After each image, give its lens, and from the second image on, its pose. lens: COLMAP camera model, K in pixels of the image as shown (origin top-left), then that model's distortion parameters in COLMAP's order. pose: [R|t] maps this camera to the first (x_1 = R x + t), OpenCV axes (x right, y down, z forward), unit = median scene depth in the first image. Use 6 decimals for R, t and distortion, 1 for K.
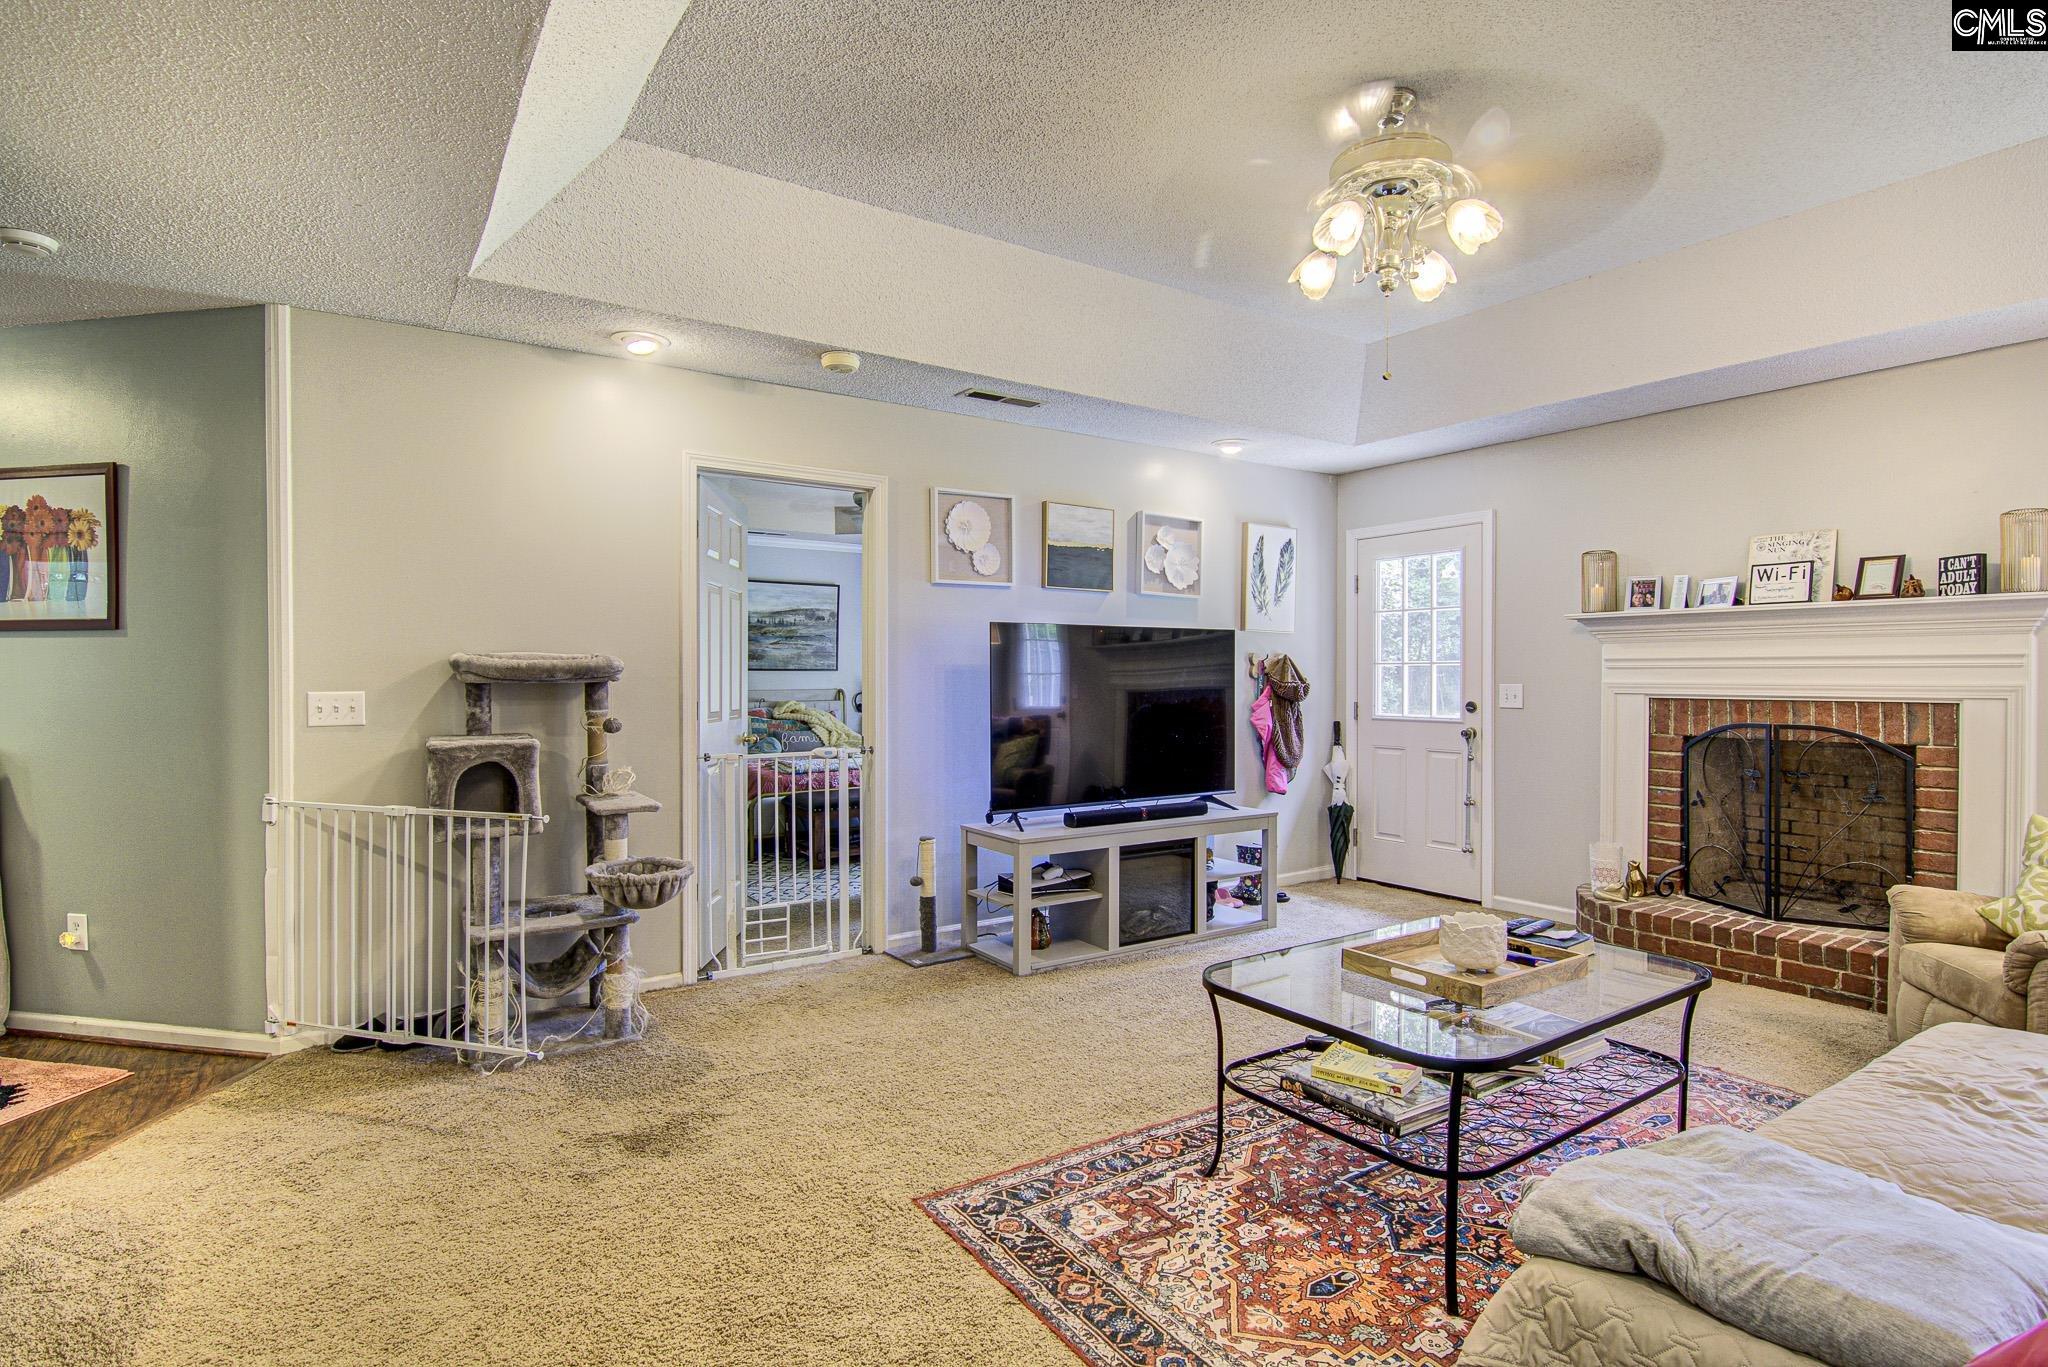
lens RADIAL K [[1025.3, 0, 1027.9], [0, 1025.3, 684.5], [0, 0, 1]] dist [0.001904, -0.018521]
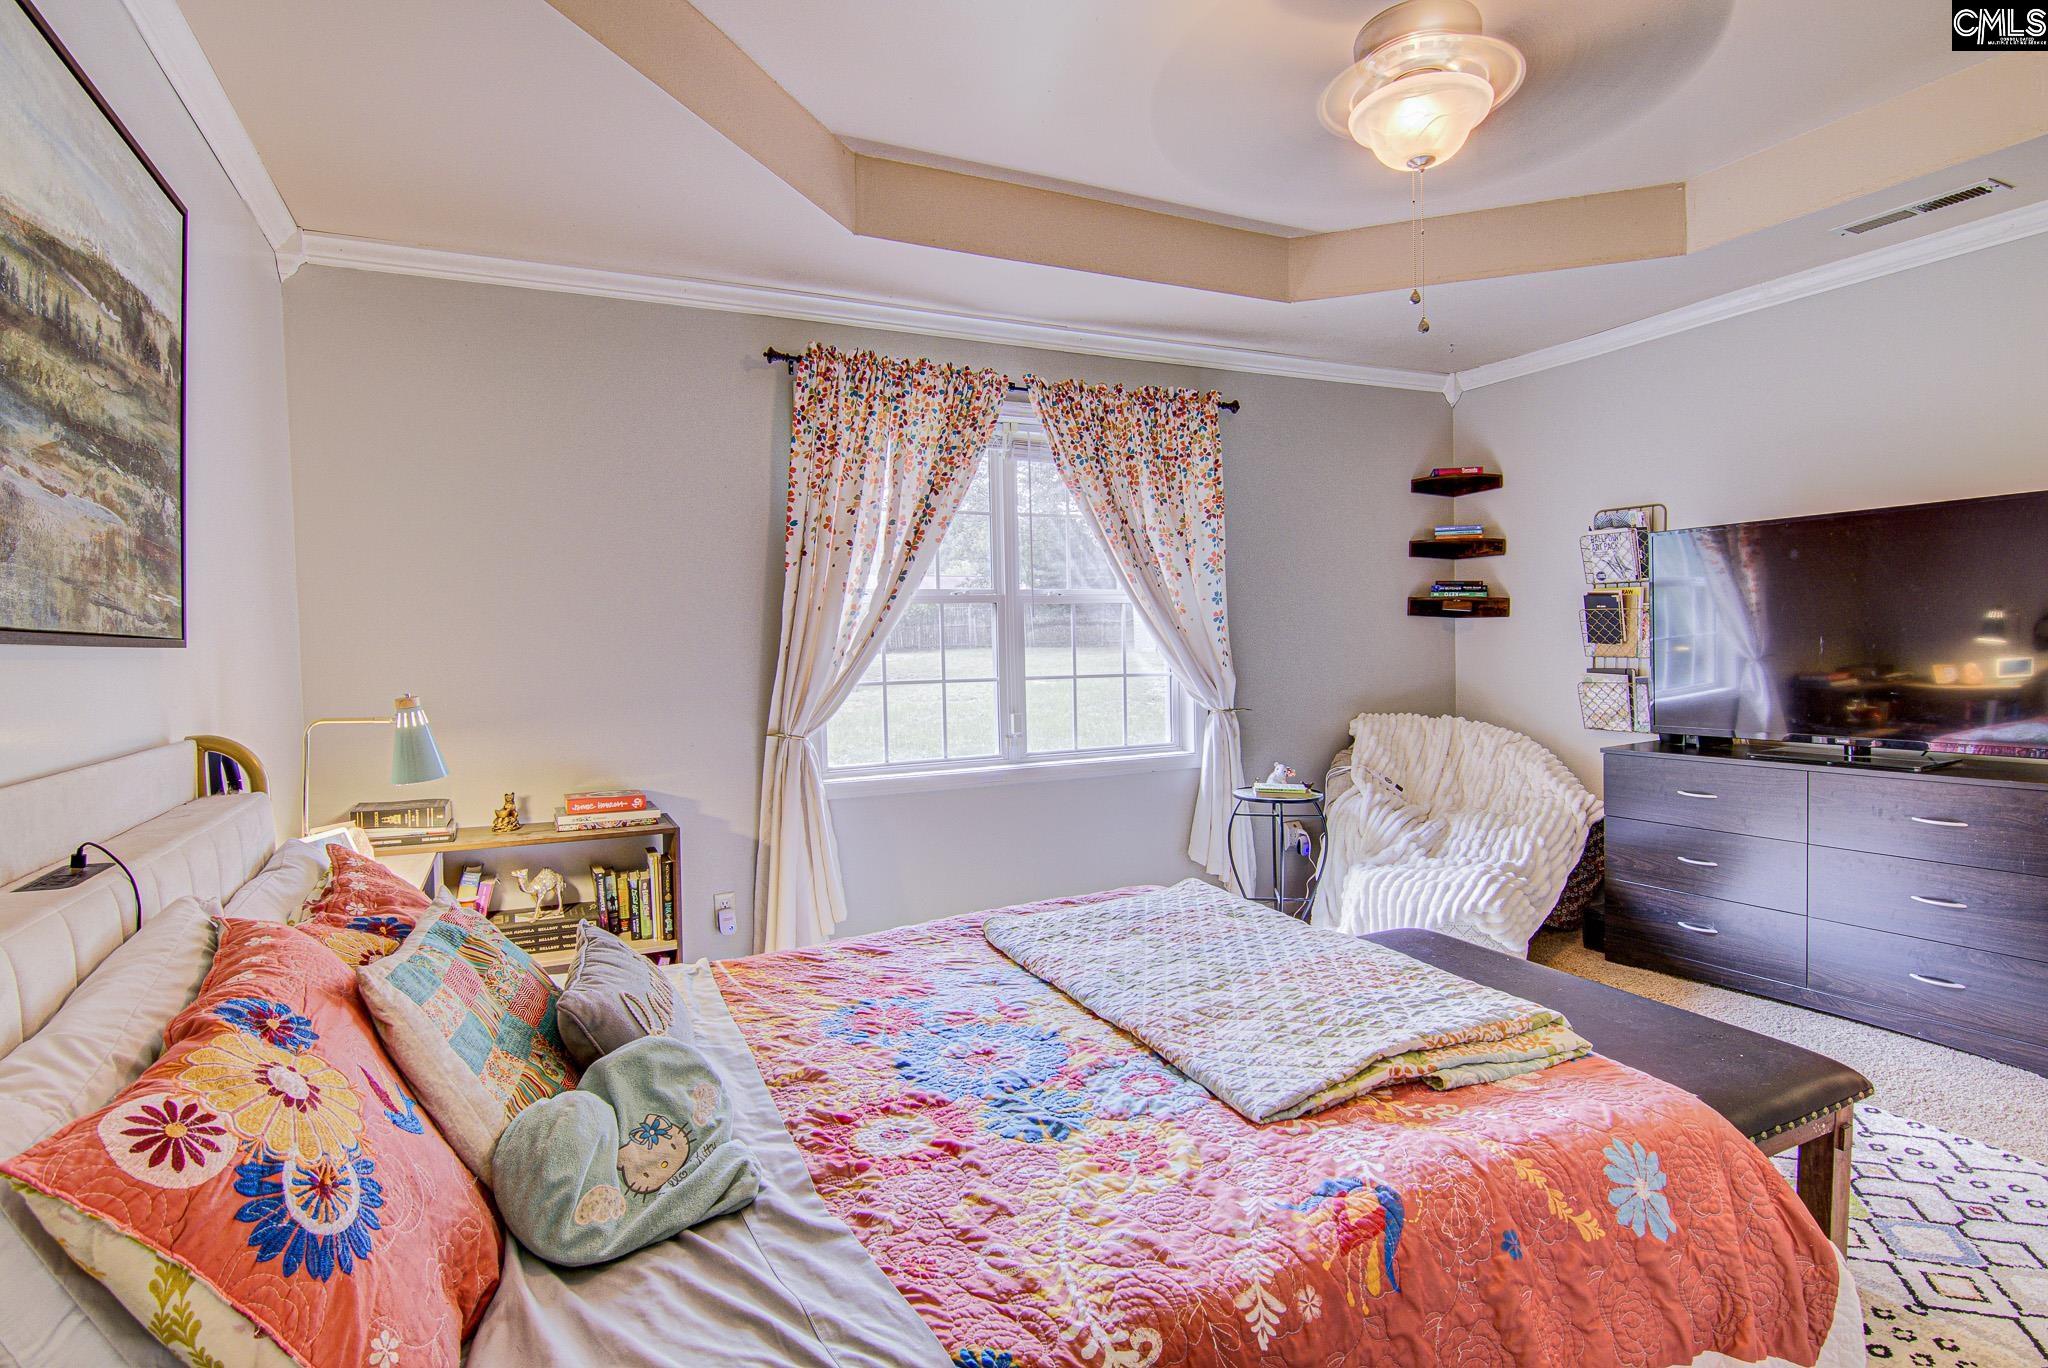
lens RADIAL K [[1025.3, 0, 1027.9], [0, 1025.3, 685.0], [0, 0, 1]] dist [0.001904, -0.018521]
pose [[0.136287, -0.047218, 0.989543, -0.364625], [0.030857, 0.998581, 0.043399, -0.009436], [-0.990189, 0.024620, 0.137551, 0.829576]]
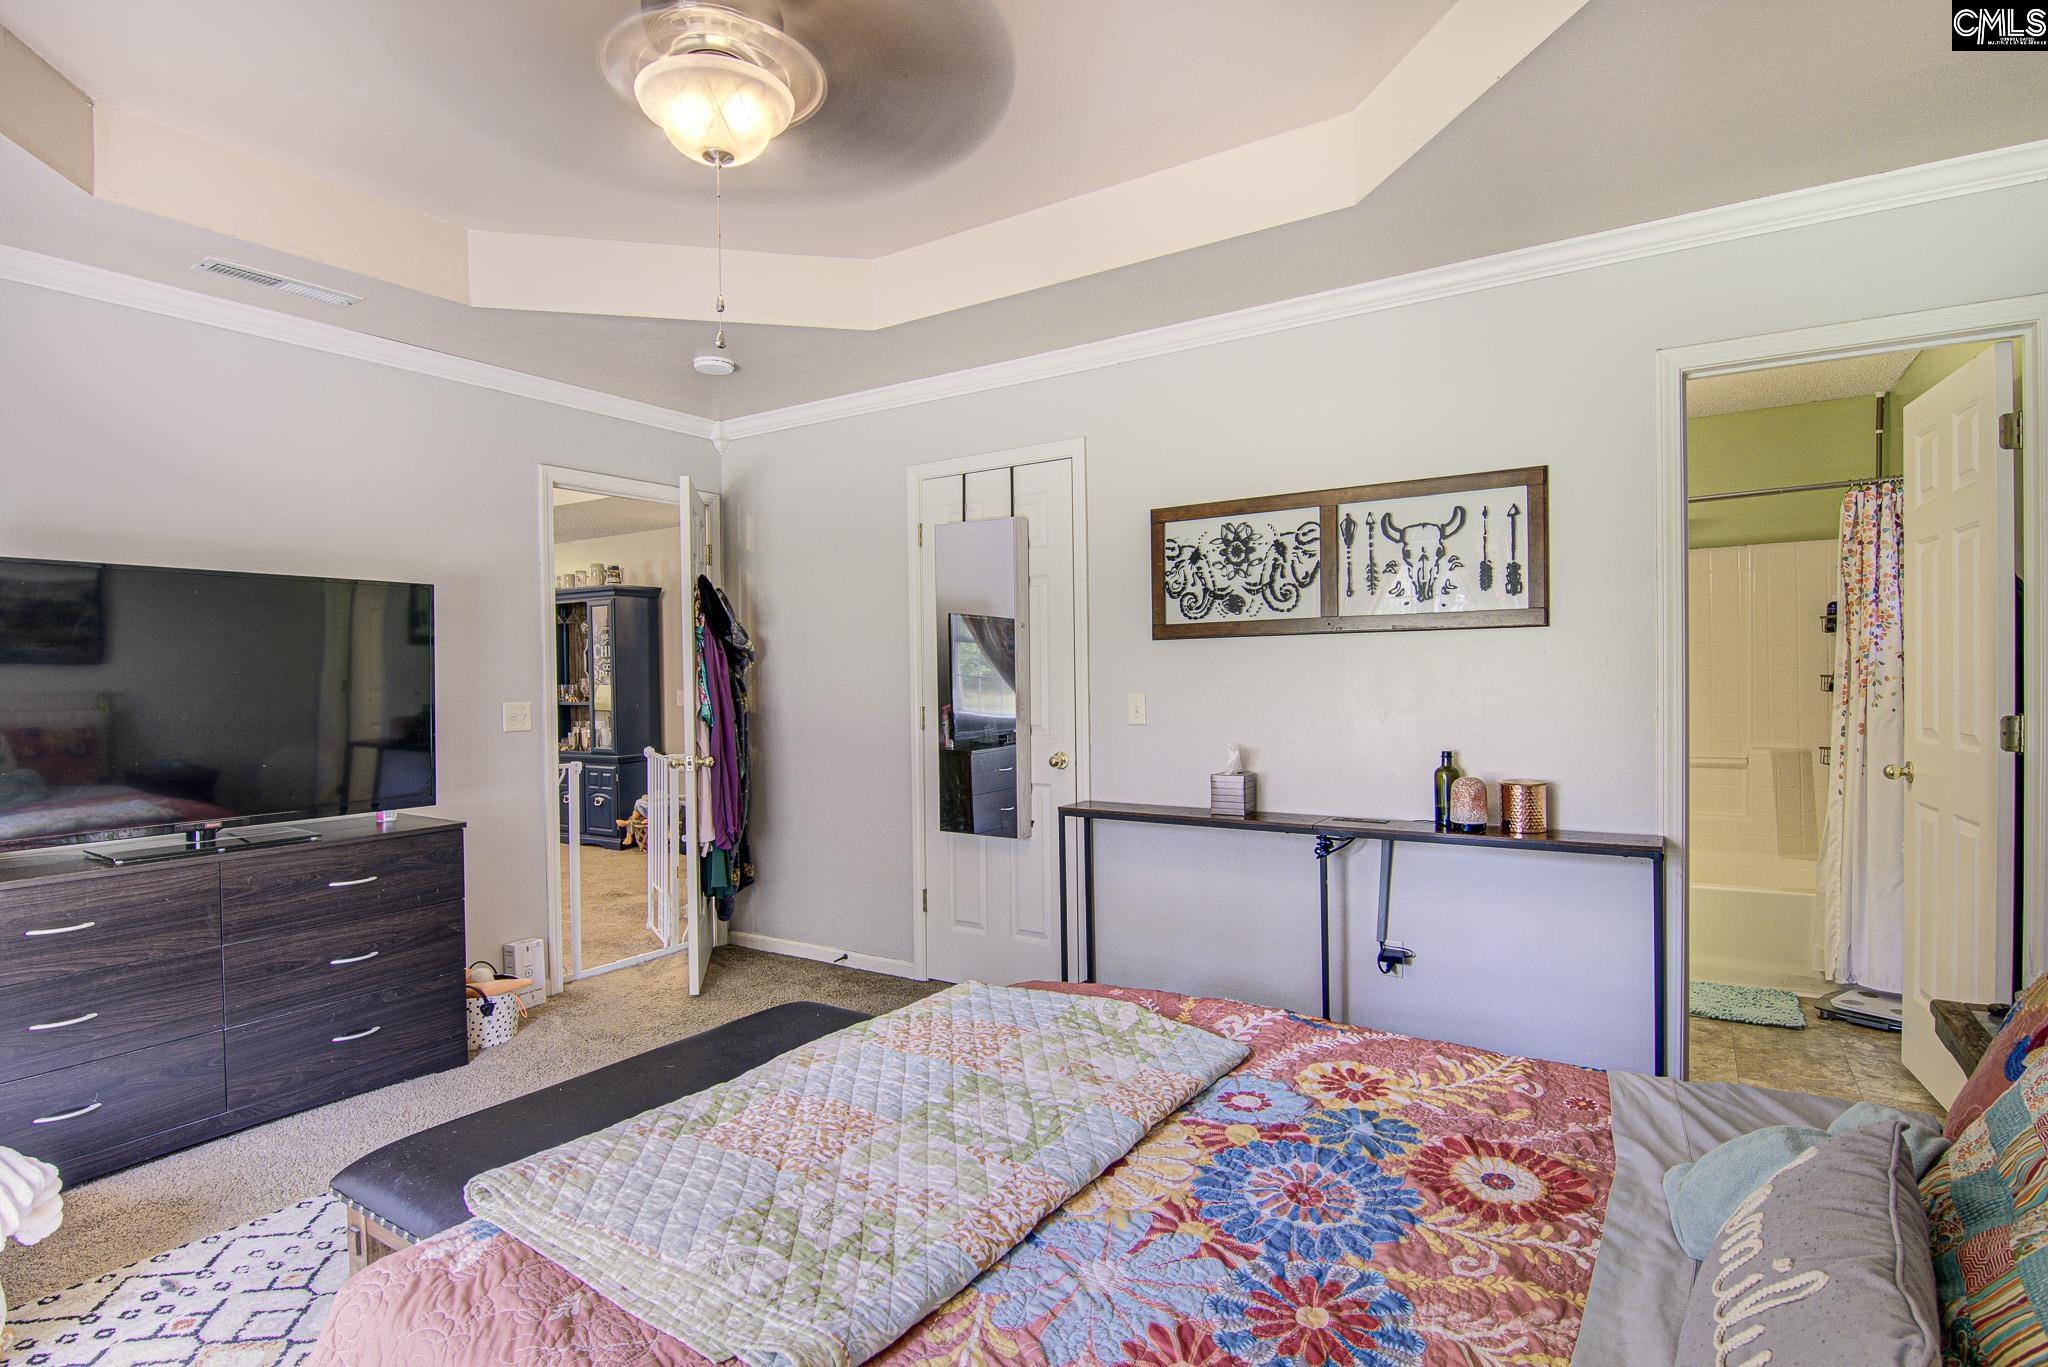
lens RADIAL K [[1025.3, 0, 1027.9], [0, 1025.3, 684.5], [0, 0, 1]] dist [0.001904, -0.018521]
pose [[-0.919747, 0.015626, -0.392200, -0.093182], [0.011398, 0.999849, 0.013108, -0.010790], [0.392346, 0.007586, -0.919787, 0.984133]]
